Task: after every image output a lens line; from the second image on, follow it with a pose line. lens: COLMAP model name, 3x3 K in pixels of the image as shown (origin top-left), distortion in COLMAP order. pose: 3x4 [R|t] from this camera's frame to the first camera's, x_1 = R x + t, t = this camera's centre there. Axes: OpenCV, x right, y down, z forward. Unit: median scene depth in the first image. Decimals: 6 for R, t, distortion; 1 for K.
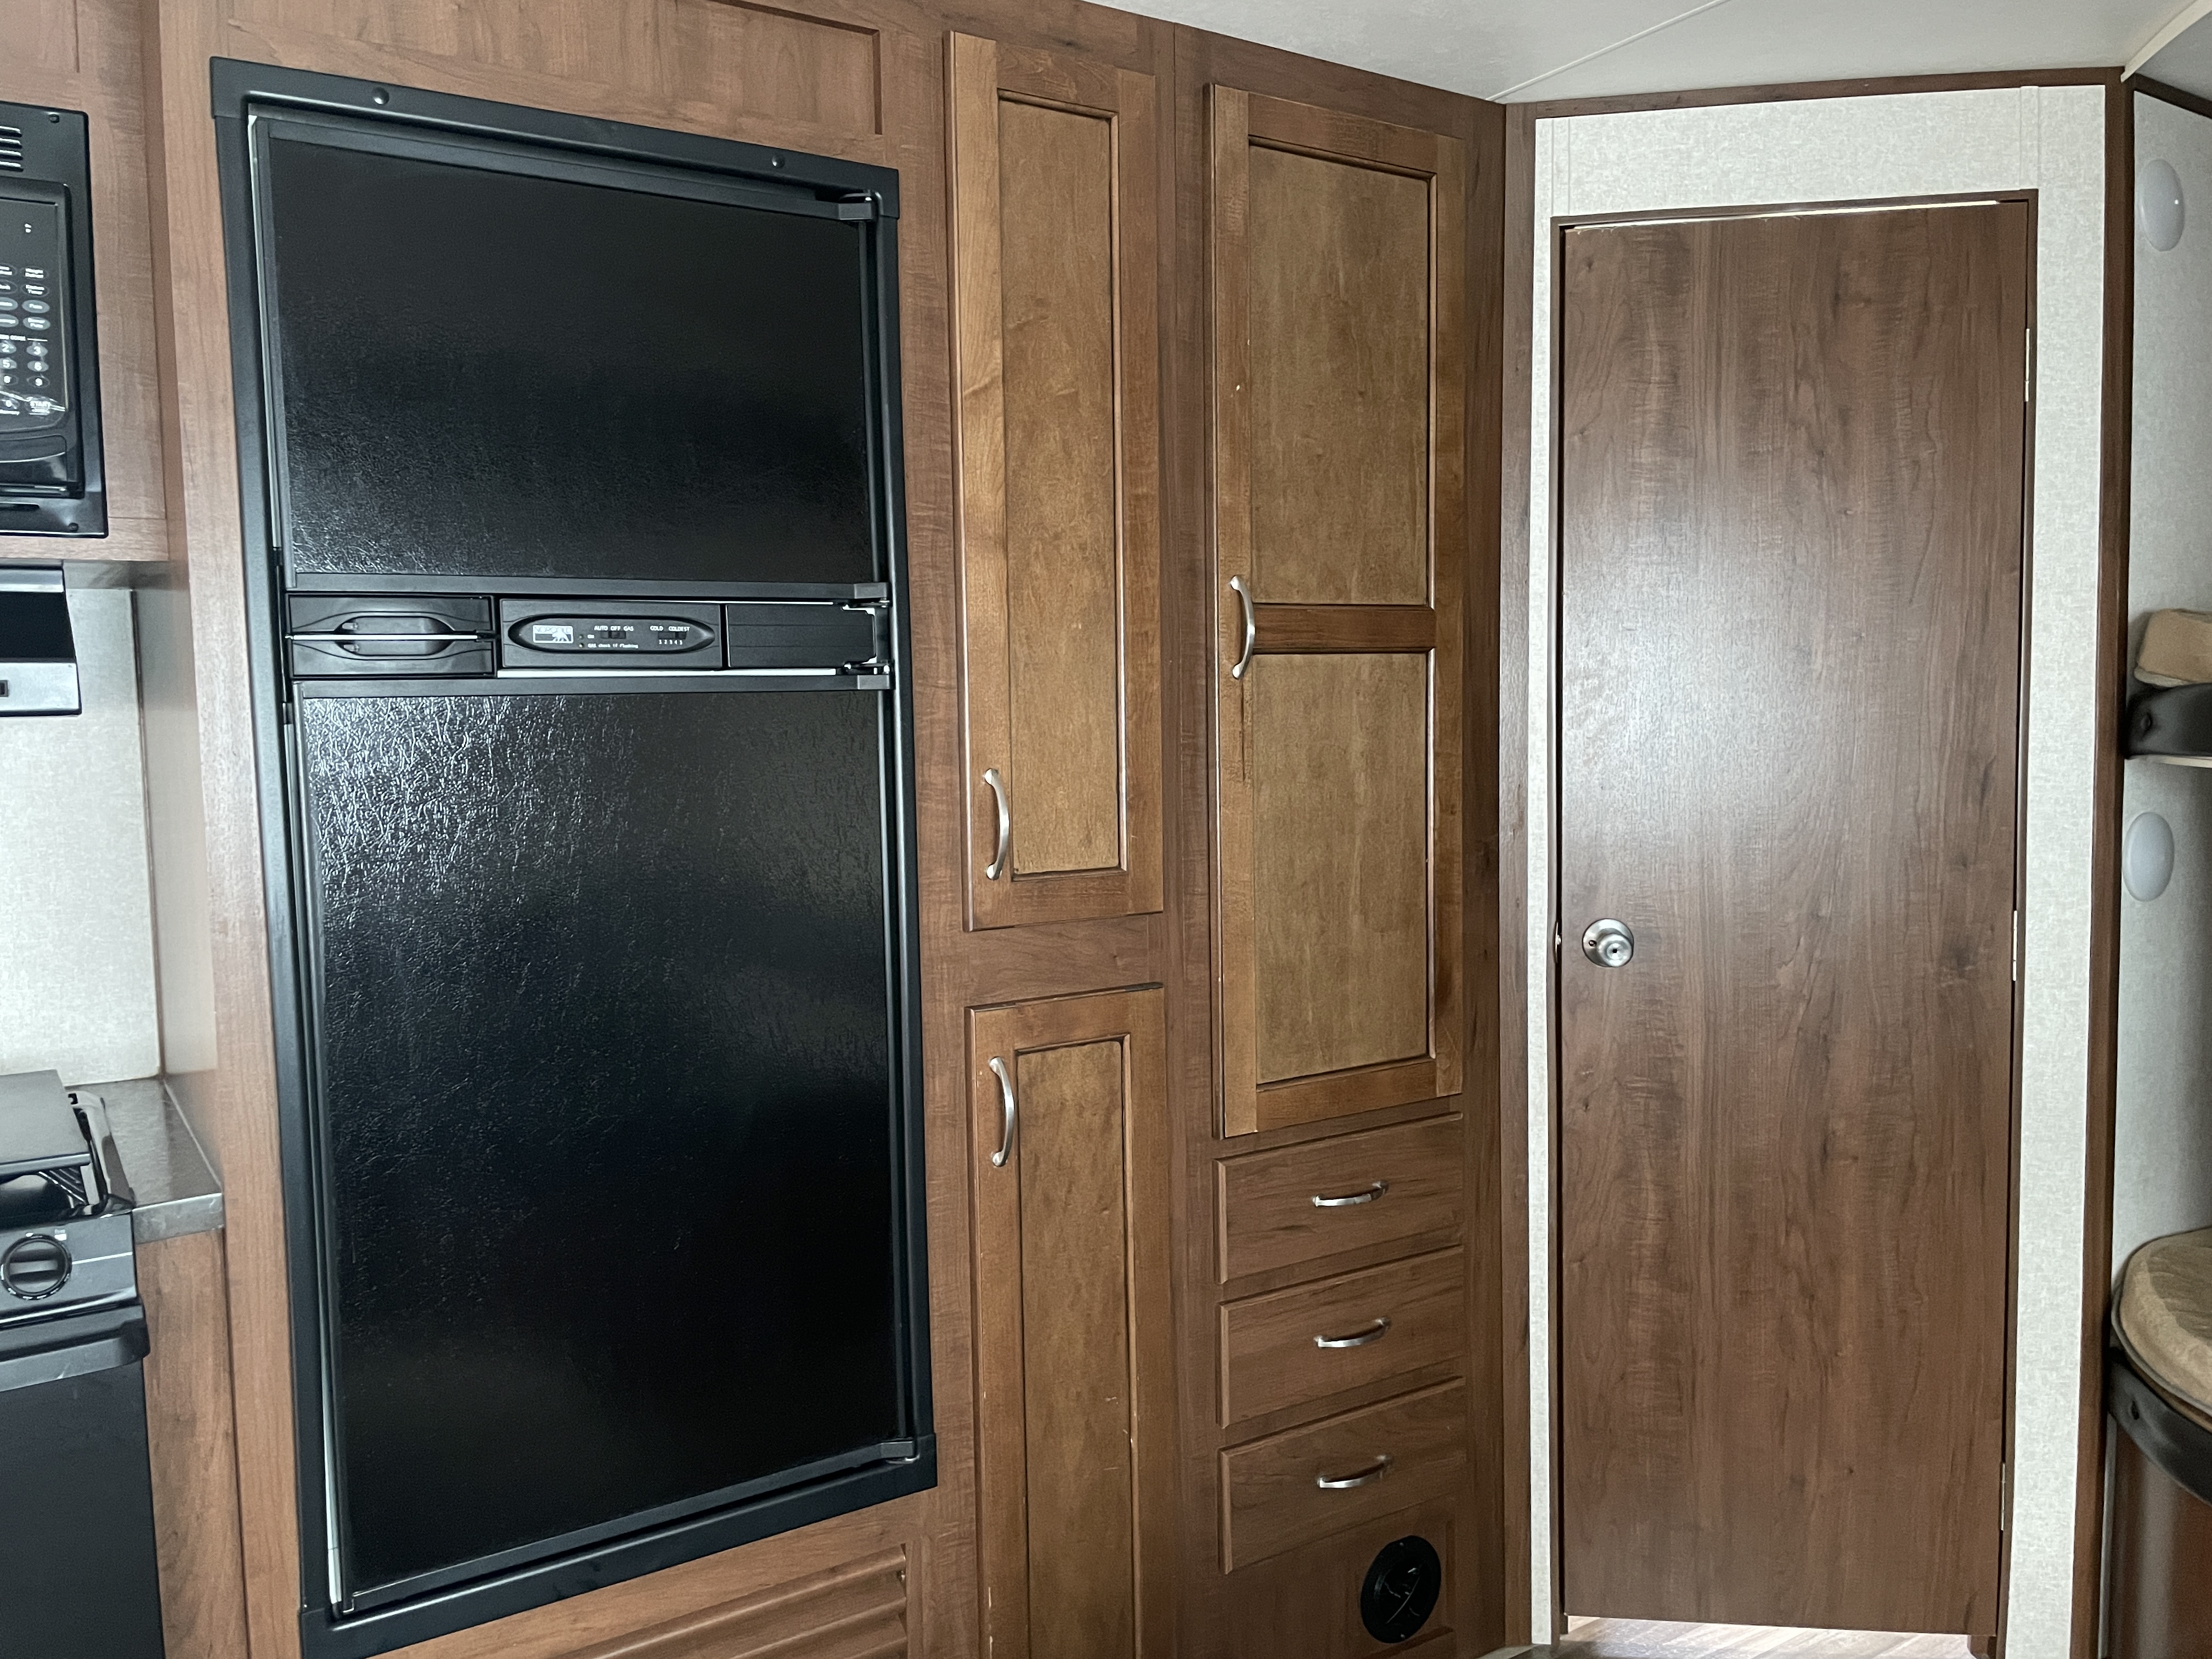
lens RADIAL K [[1684.1, 0, 1085.0], [0, 1684.1, 832.0], [0, 0, 1]] dist [0.095222, -0.140862]
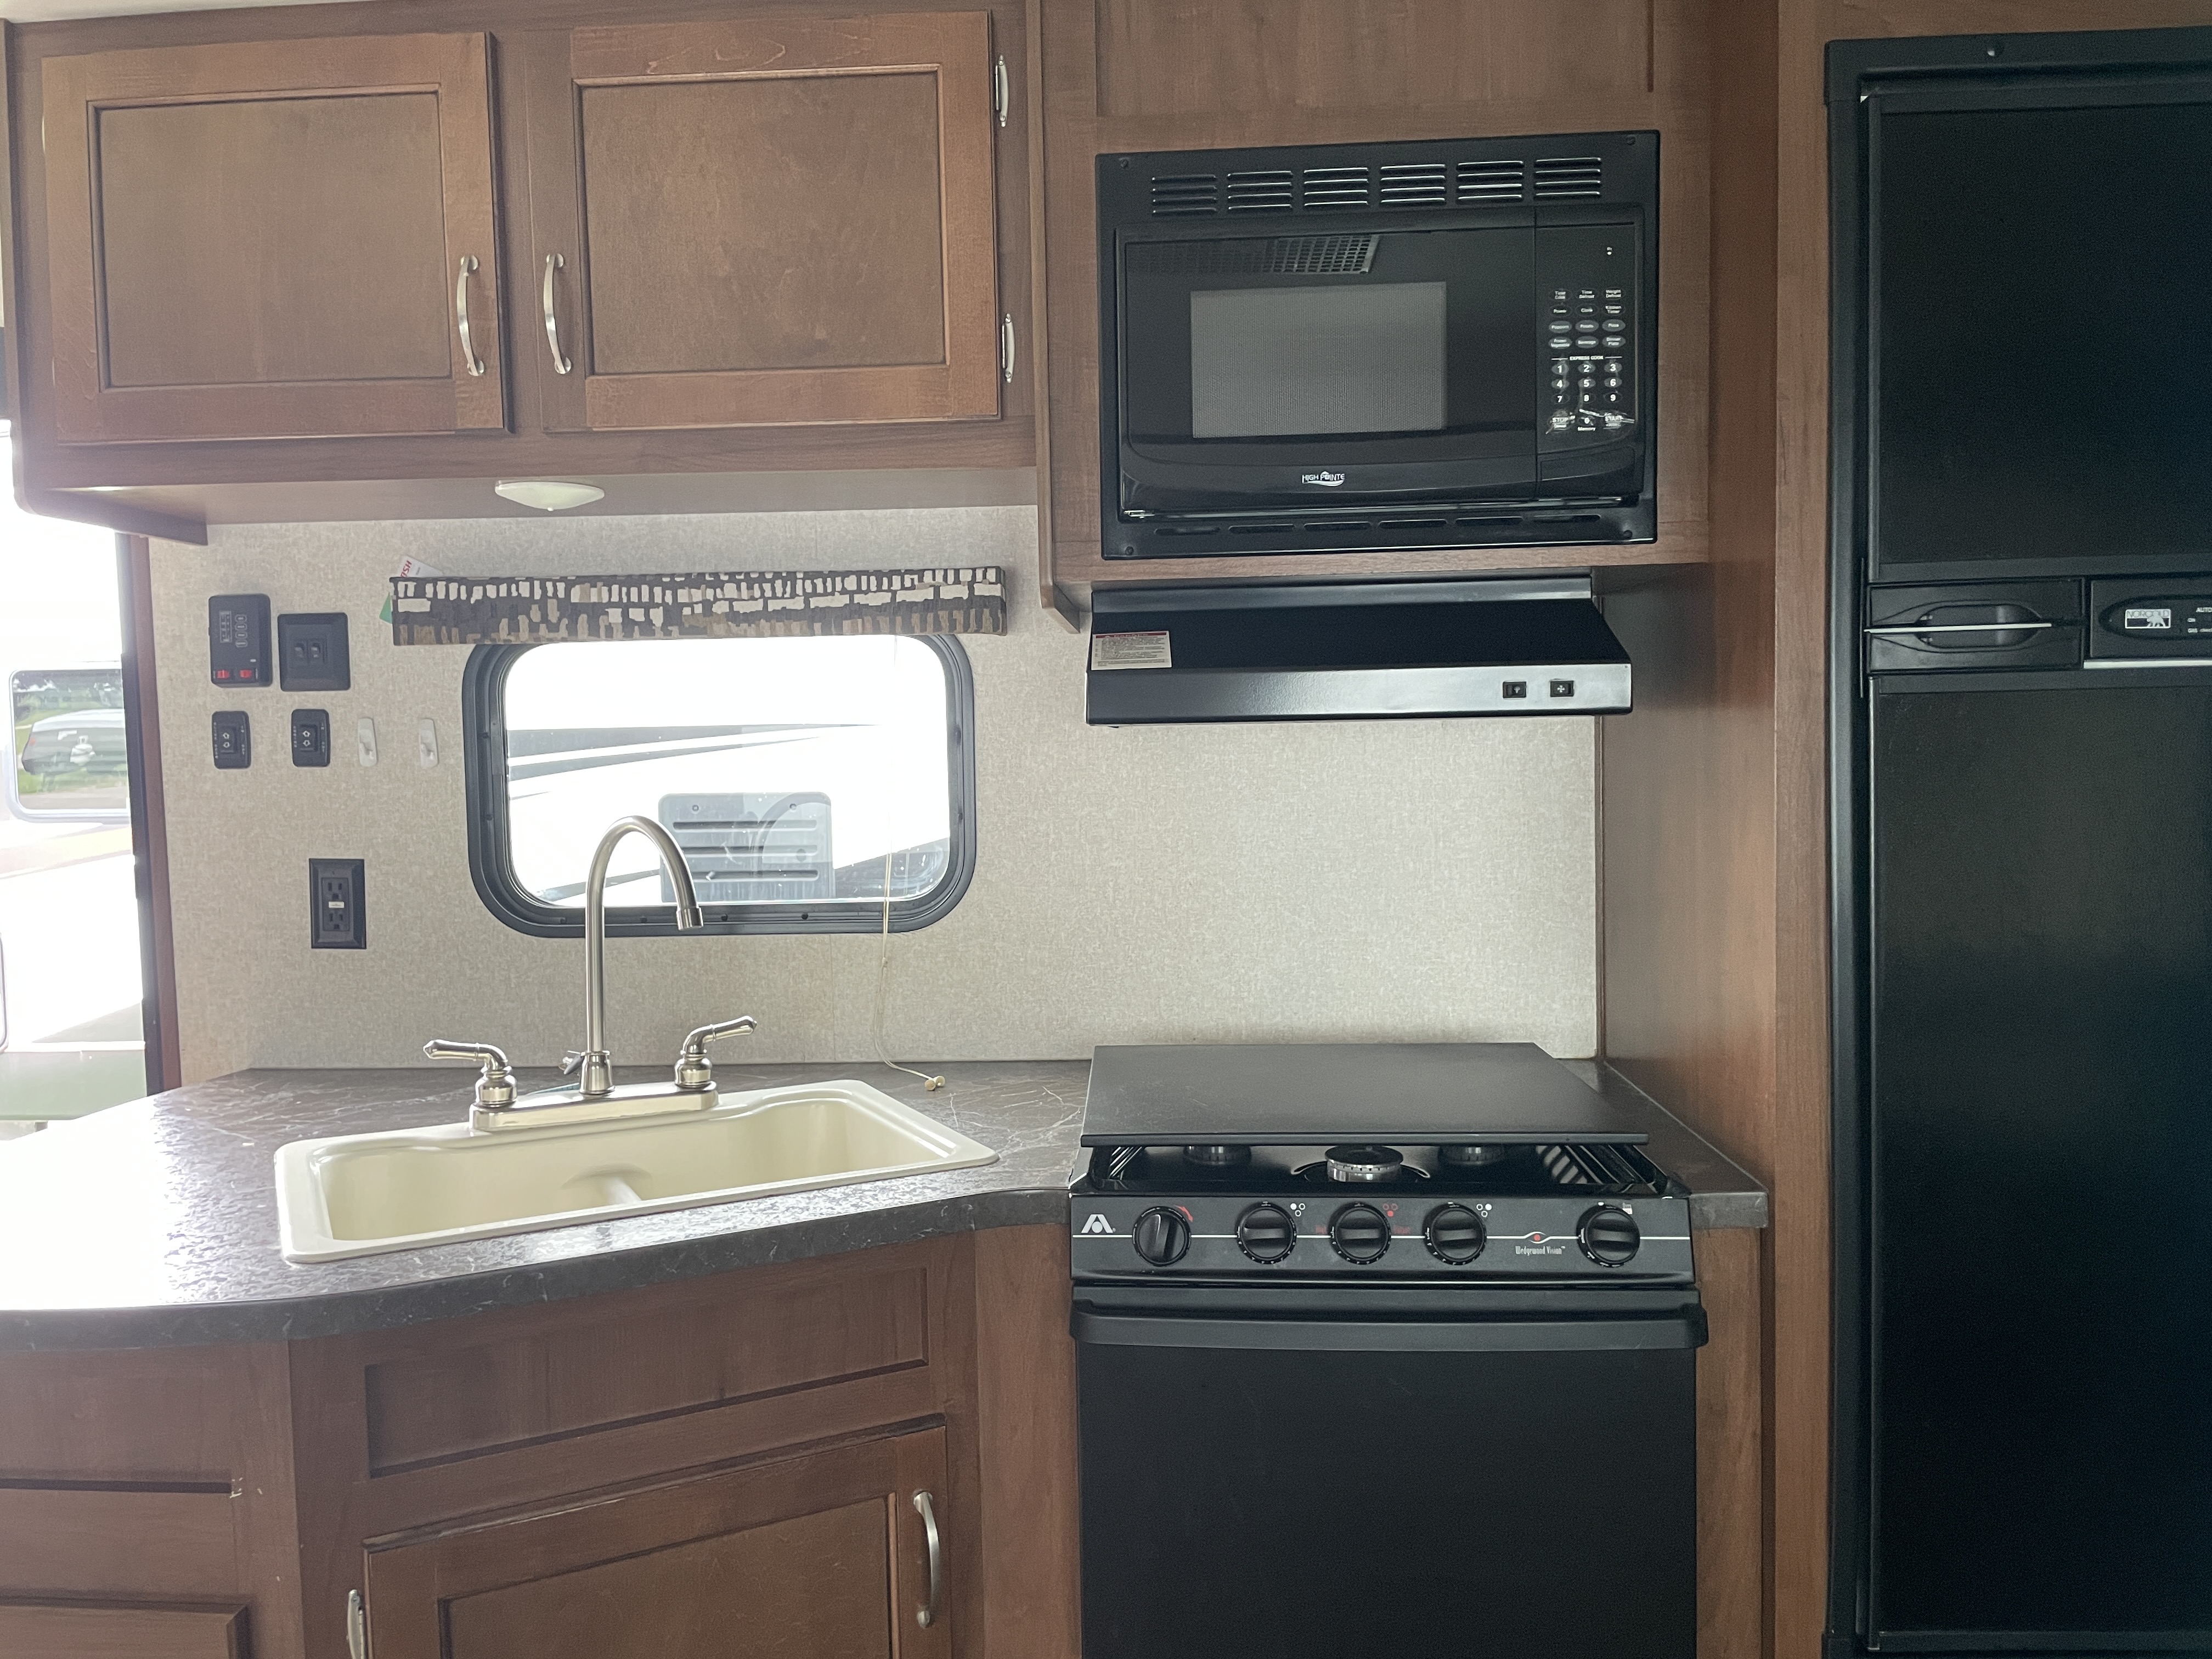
lens RADIAL K [[1684.1, 0, 1085.0], [0, 1684.1, 832.0], [0, 0, 1]] dist [0.095222, -0.140862]
pose [[0.802316, 0.039233, -0.595608, -0.236718], [-0.040620, 0.999113, 0.011095, 0.006594], [0.595515, 0.015292, 0.803198, -0.036798]]
